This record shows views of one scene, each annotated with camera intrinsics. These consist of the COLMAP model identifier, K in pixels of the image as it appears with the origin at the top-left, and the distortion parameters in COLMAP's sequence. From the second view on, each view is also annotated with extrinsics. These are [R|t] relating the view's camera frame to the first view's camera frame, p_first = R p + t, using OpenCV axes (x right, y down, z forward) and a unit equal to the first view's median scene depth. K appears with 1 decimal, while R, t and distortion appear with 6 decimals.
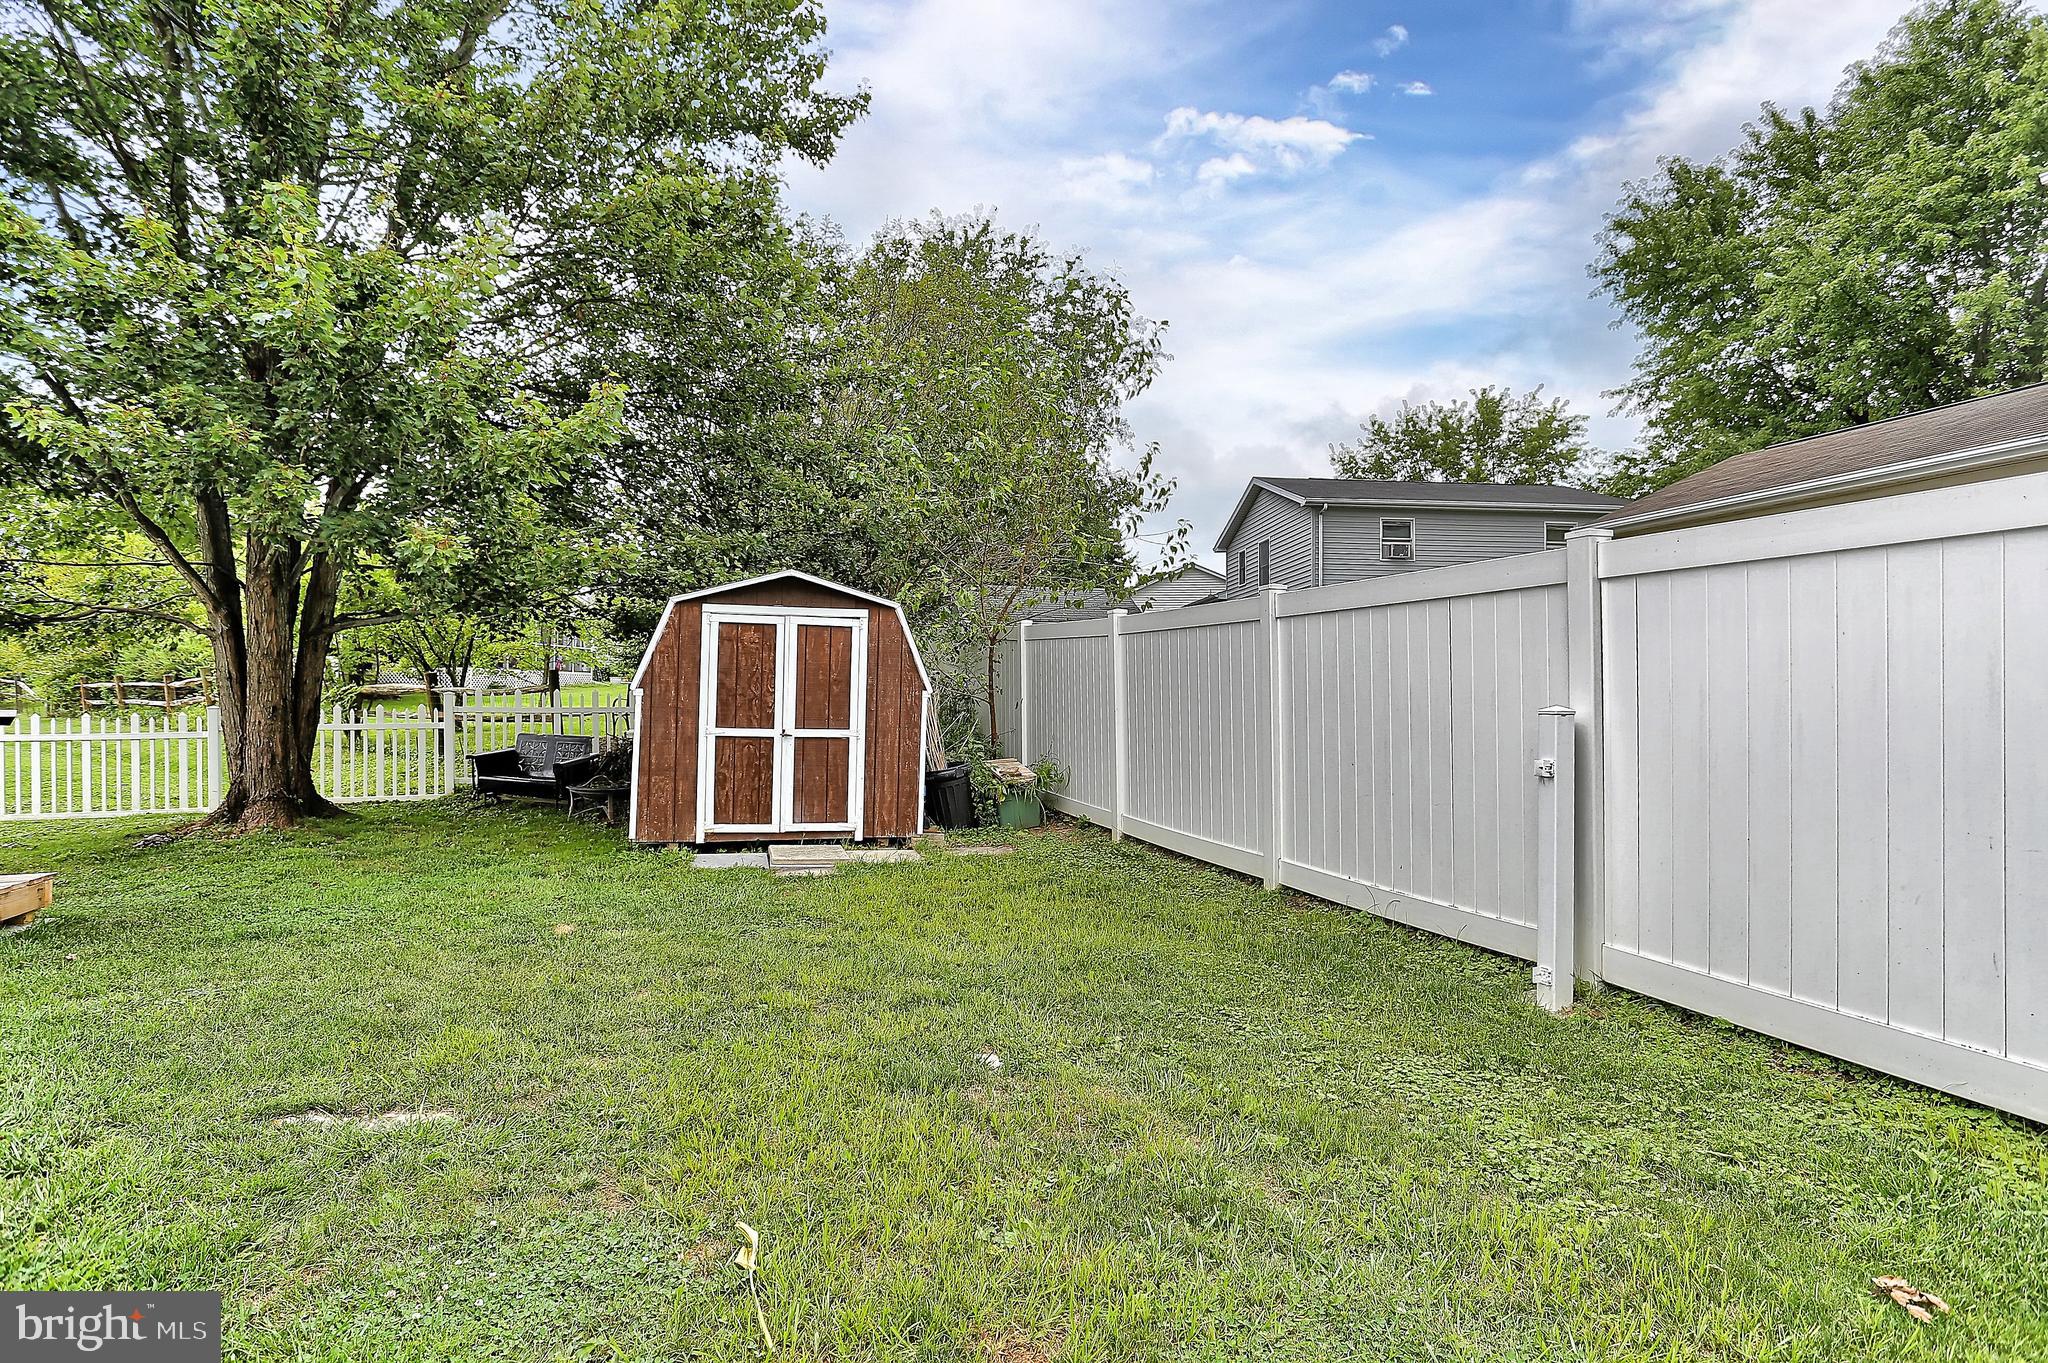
lens RADIAL K [[984.0, 0, 1037.1], [0, 984.0, 687.6], [0, 0, 1]] dist [-0.007968, 0.002828]
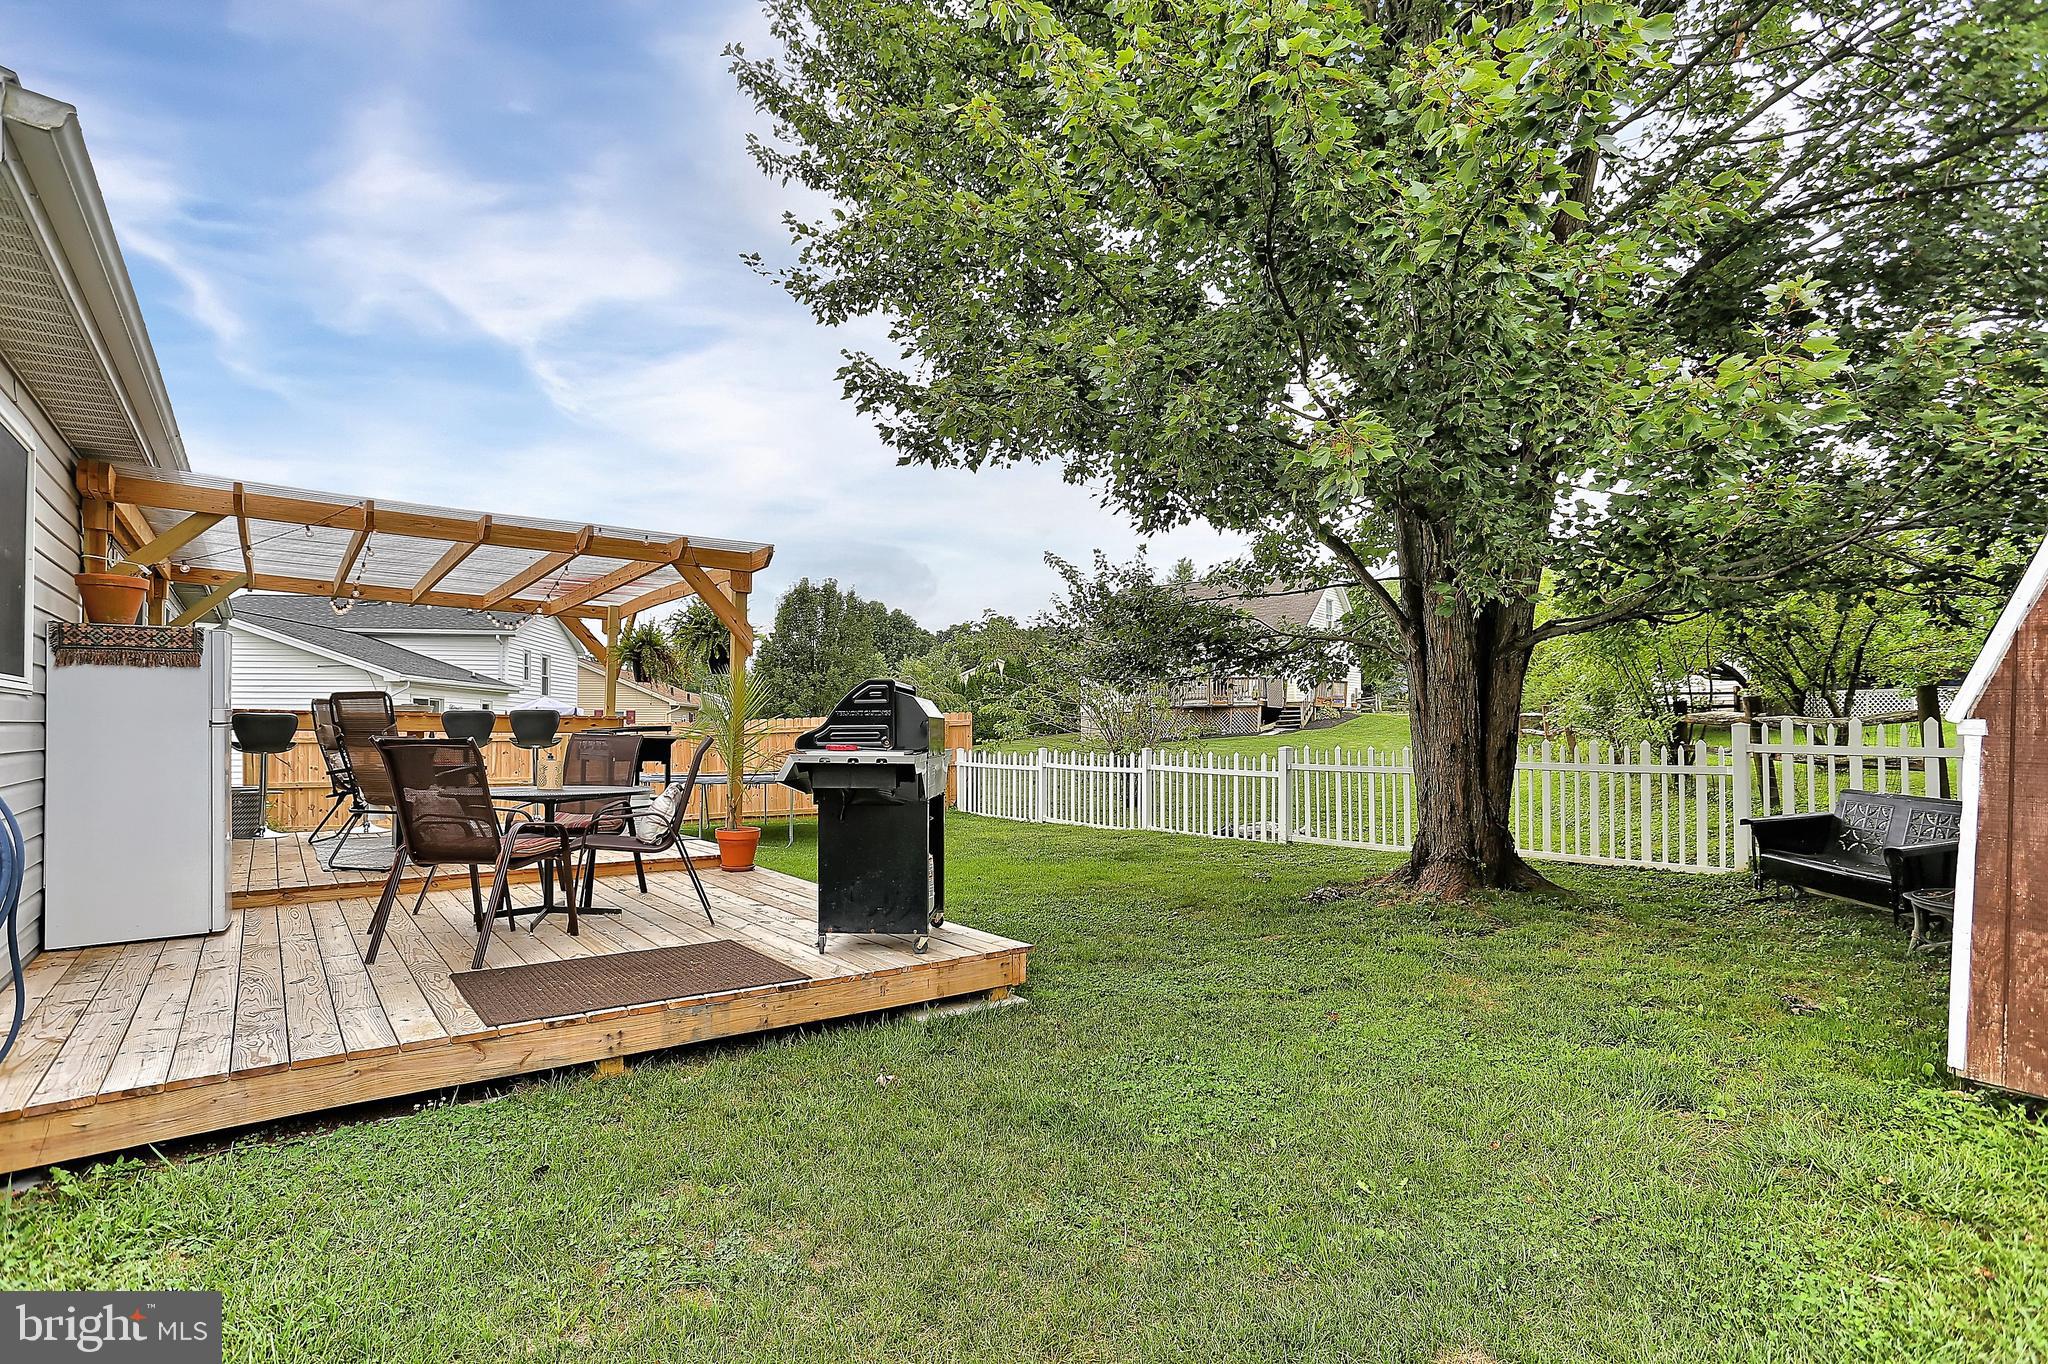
lens RADIAL K [[984.0, 0, 1045.1], [0, 984.0, 728.2], [0, 0, 1]] dist [-0.007968, 0.002828]
pose [[0.294437, 0.001562, -0.955669, -0.103271], [0.011296, 0.999923, 0.005114, -0.001520], [0.955604, -0.012301, 0.294397, 0.424610]]
